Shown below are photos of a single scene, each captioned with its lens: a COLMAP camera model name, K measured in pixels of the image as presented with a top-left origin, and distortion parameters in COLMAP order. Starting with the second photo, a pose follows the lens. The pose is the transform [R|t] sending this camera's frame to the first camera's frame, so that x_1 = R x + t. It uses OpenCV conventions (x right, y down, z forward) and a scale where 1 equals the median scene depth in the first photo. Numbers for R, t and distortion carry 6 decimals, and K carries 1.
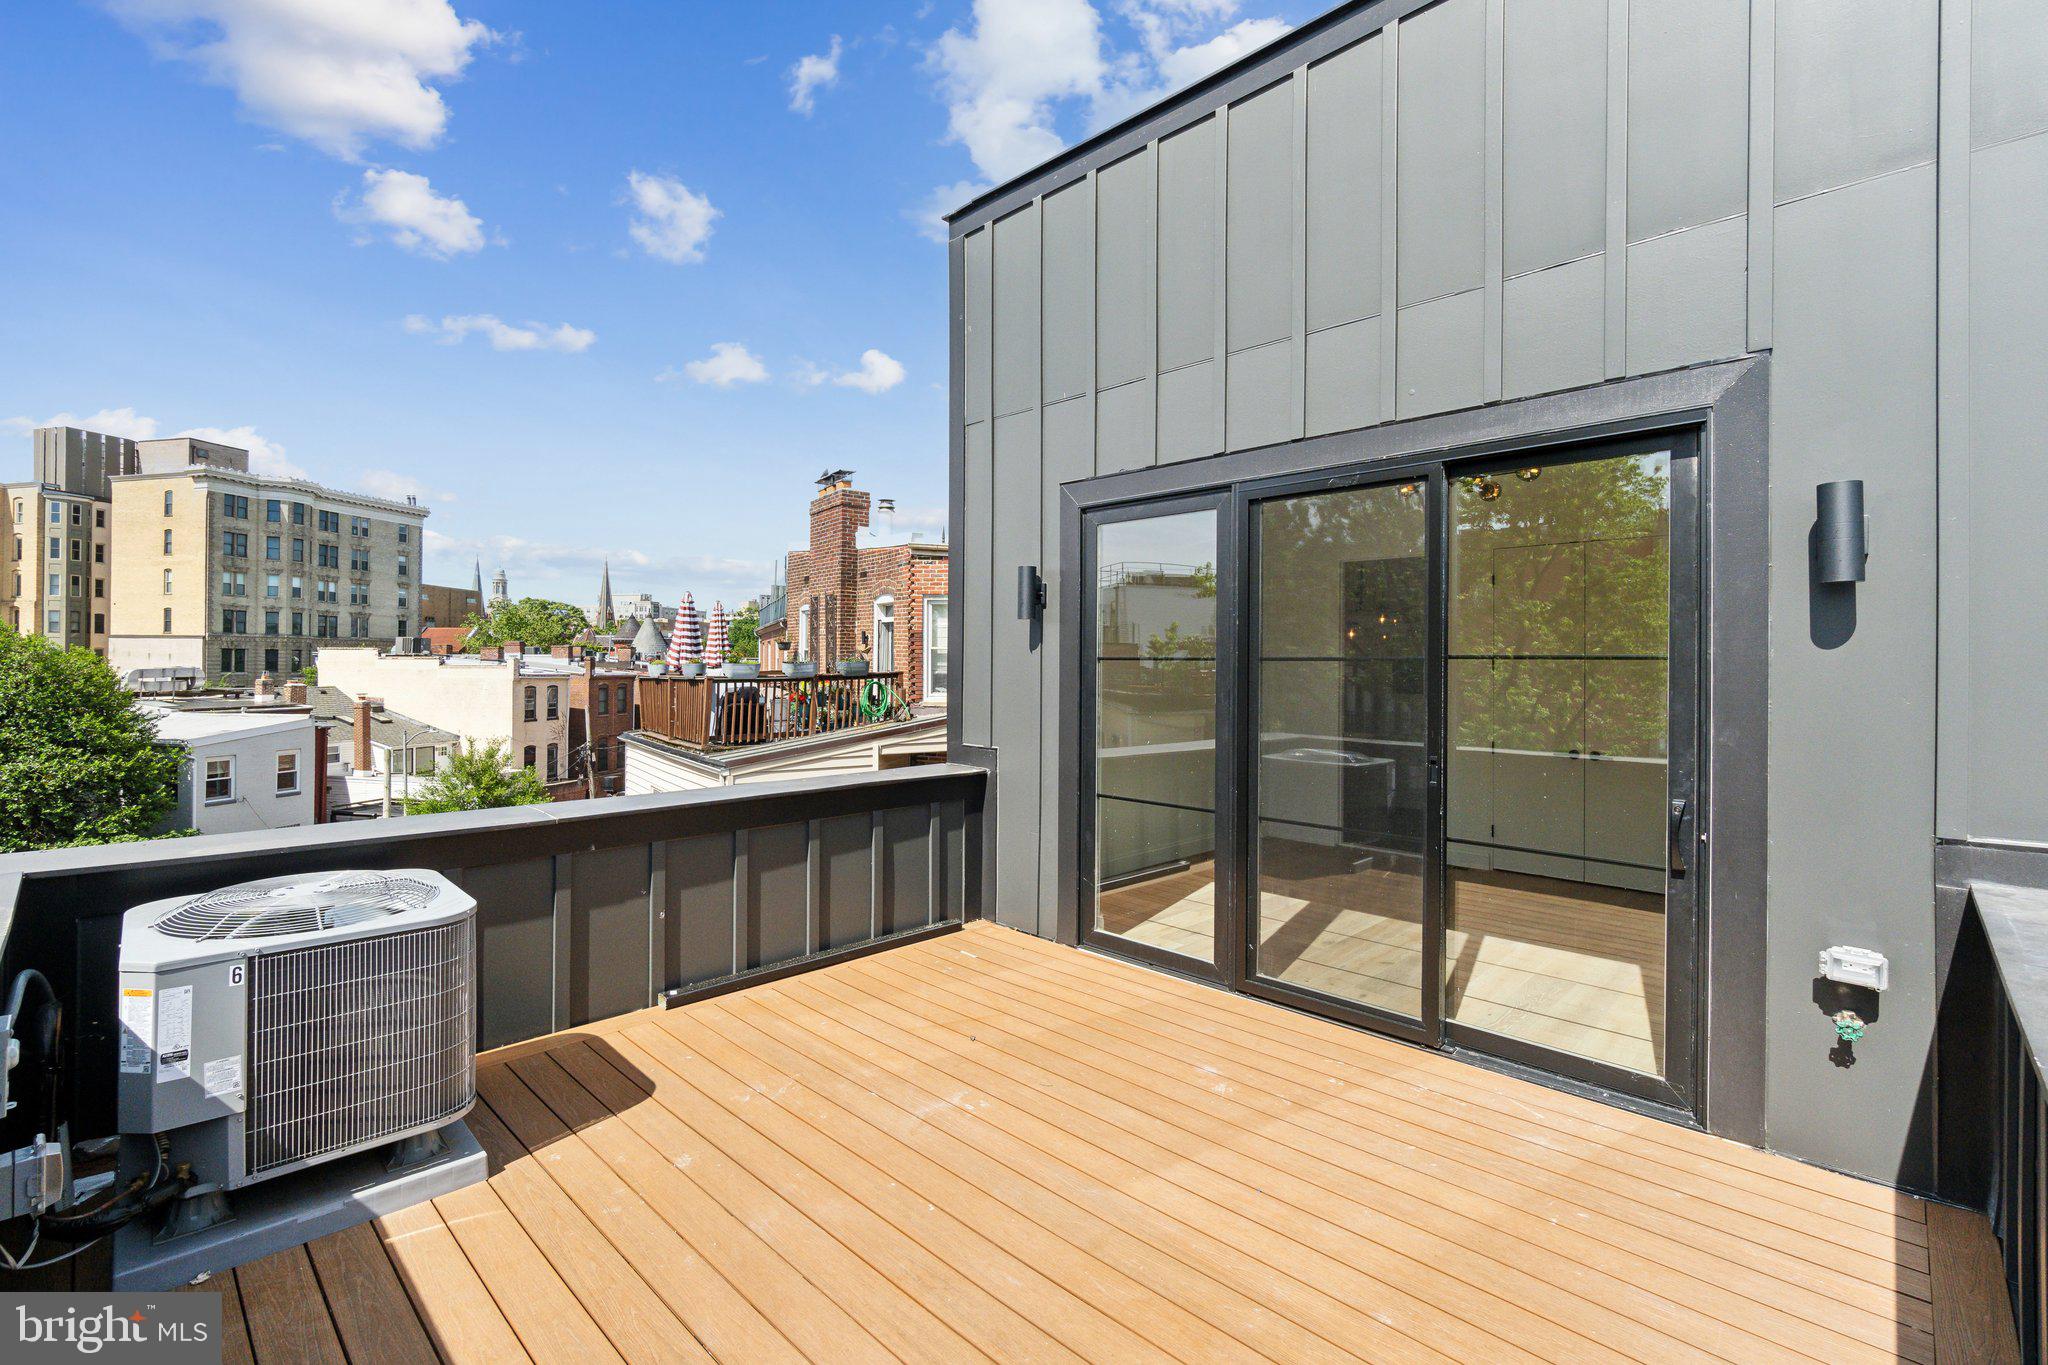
lens RADIAL K [[894.0, 0, 1025.3], [0, 894.0, 668.1], [0, 0, 1]] dist [0.002263, 0.000007]
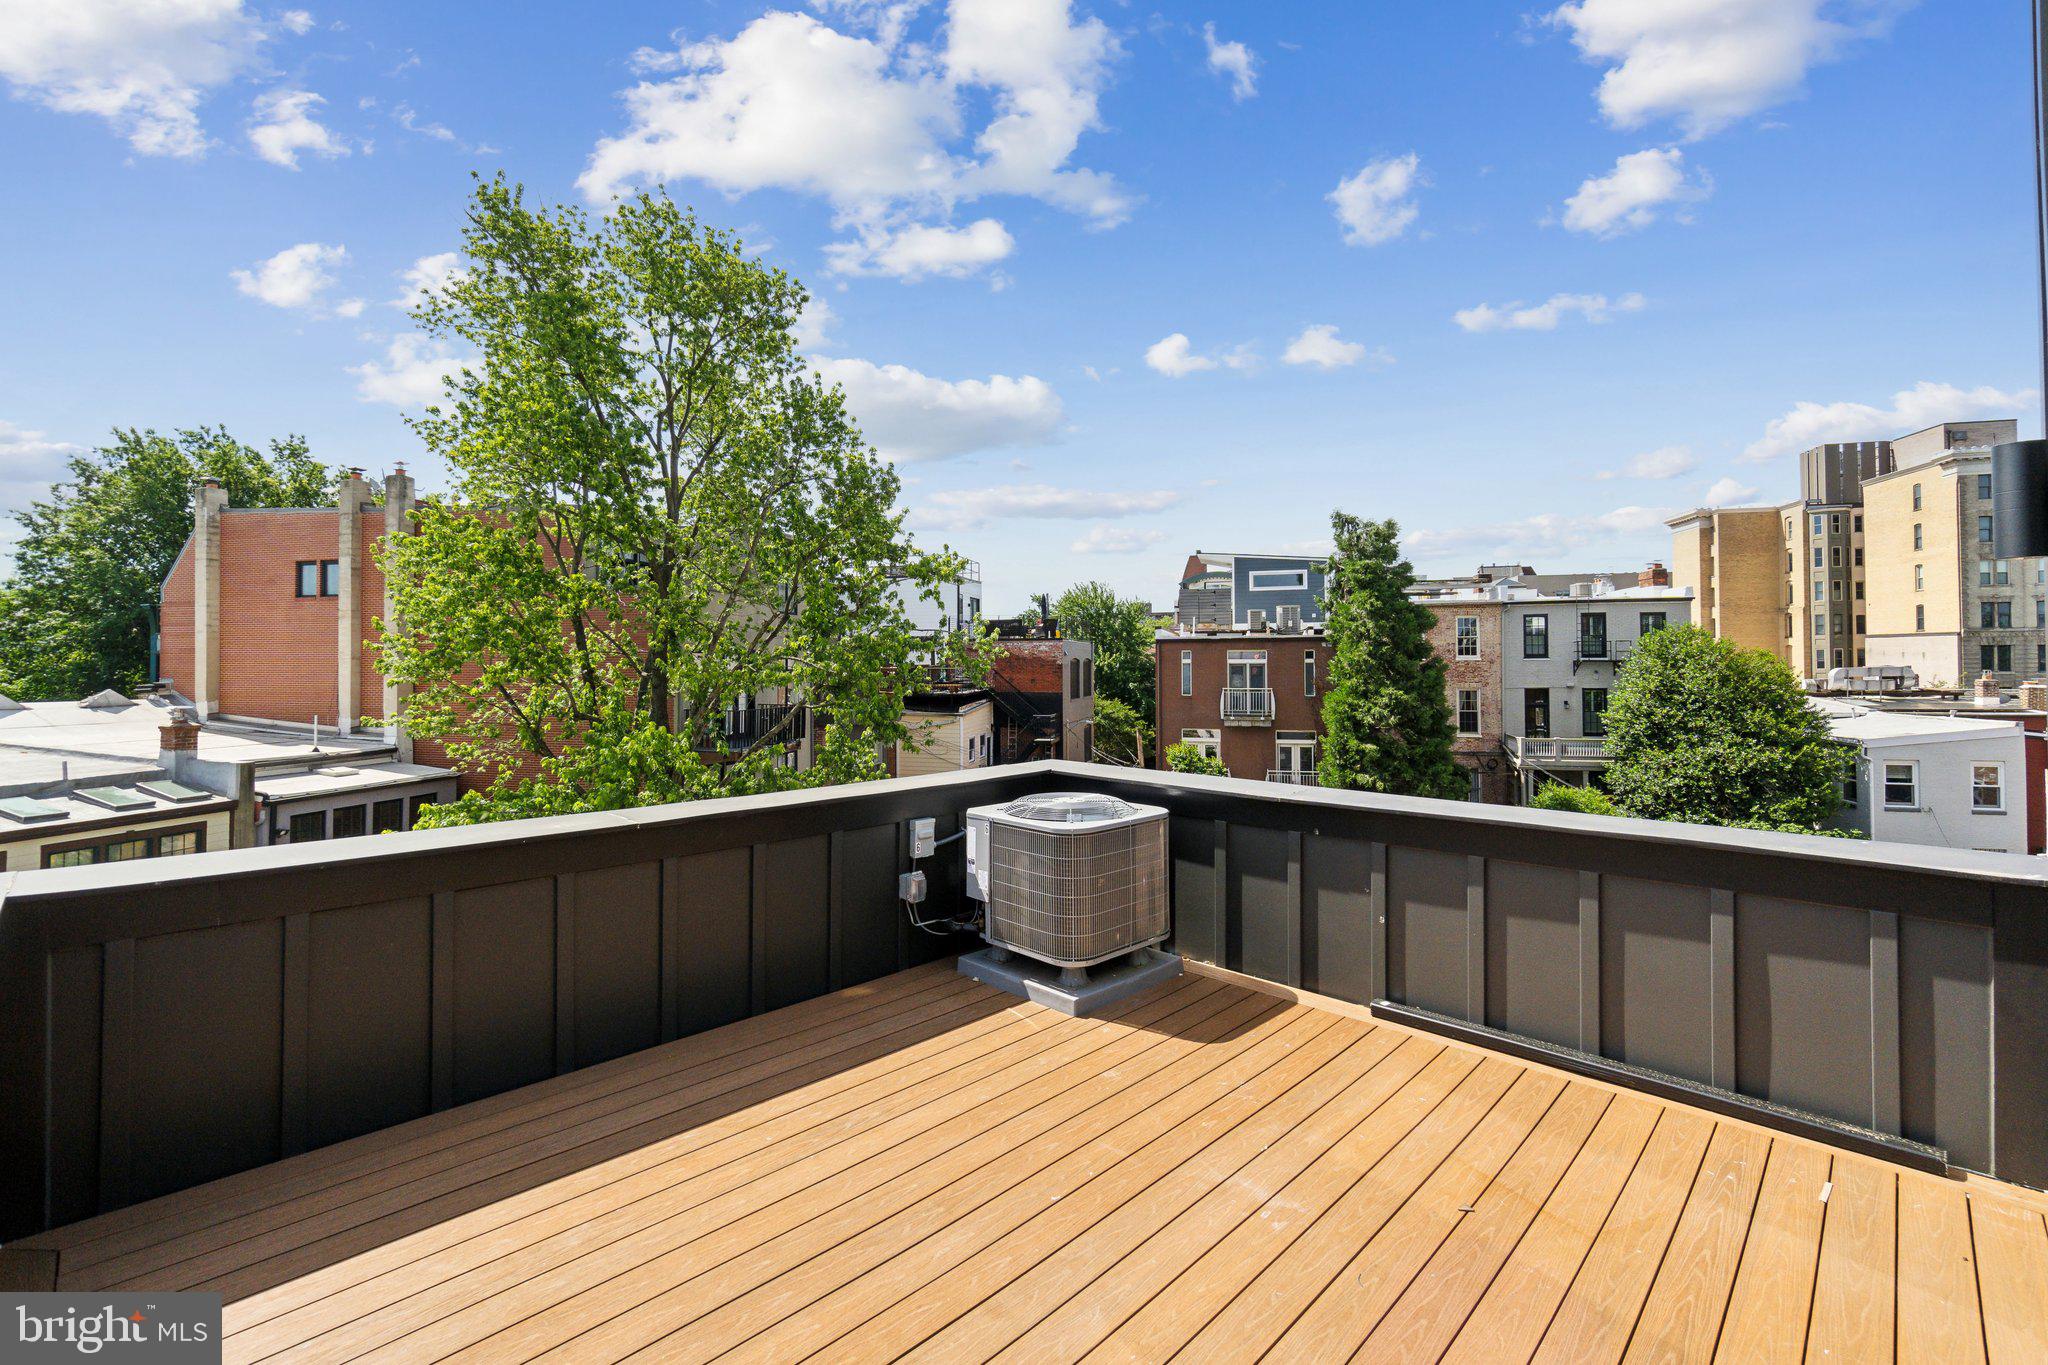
lens RADIAL K [[923.2, 0, 1031.0], [0, 923.2, 657.1], [0, 0, 1]] dist [-0.000624, -0.000762]
pose [[-0.009769, -0.012898, -0.999869, 0.076398], [0.001937, 0.999915, -0.012918, 0.000372], [0.999950, -0.002063, -0.009743, 0.079455]]
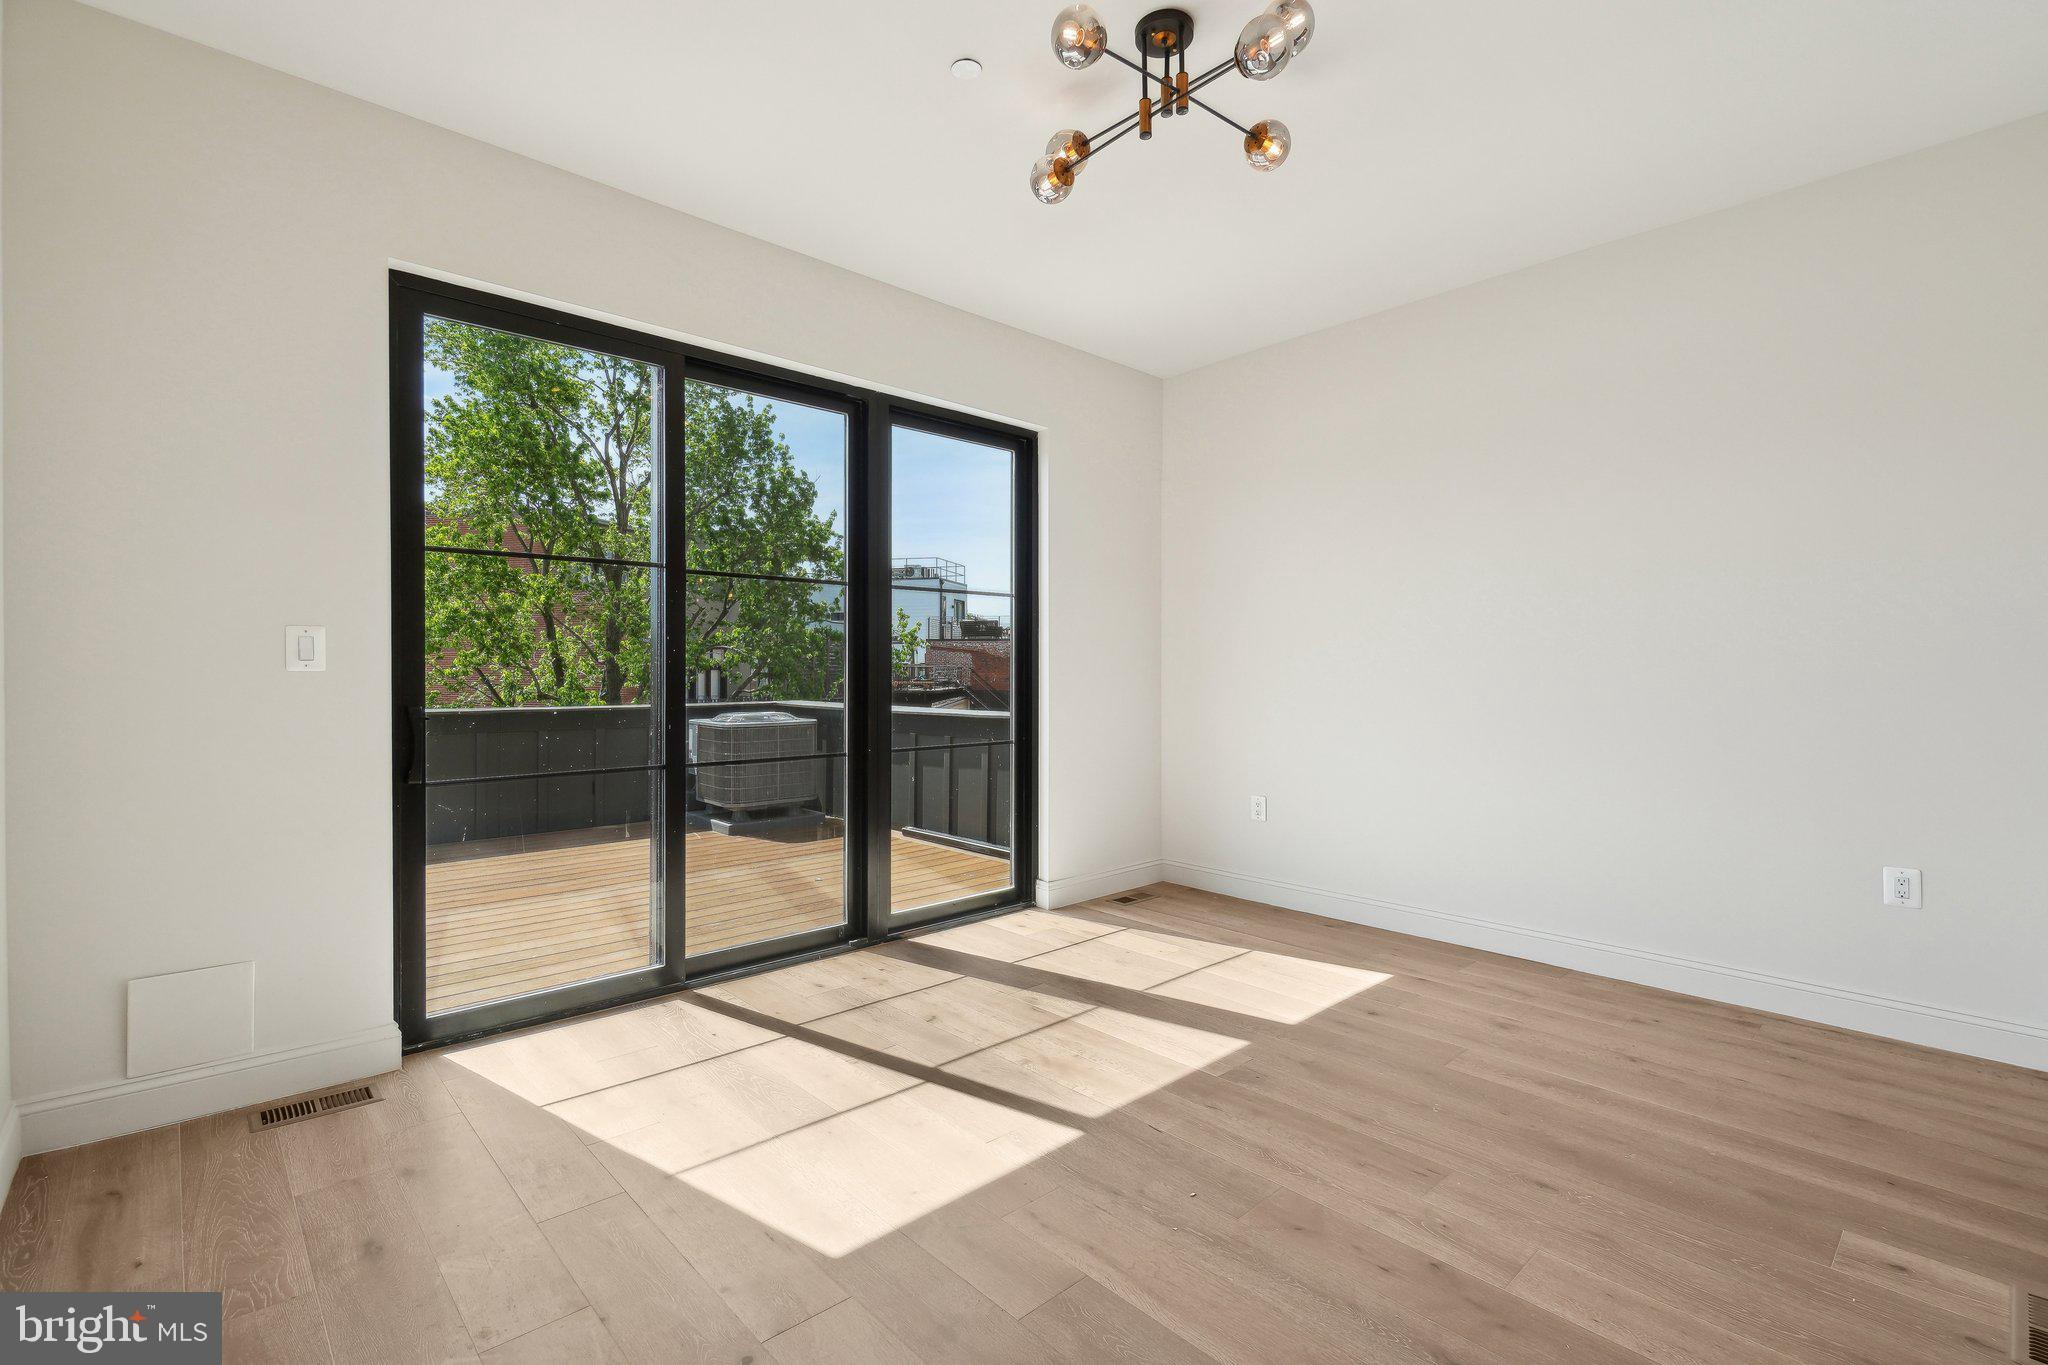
lens RADIAL K [[942.4, 0, 1024.0], [0, 942.4, 682.5], [0, 0, 1]] dist [0.000395, -0.000153]
pose [[-0.043561, 0.007084, -0.999026, 0.157852], [-0.003278, 0.999968, 0.007233, 0.011884], [0.999045, 0.003590, -0.043536, 0.160152]]
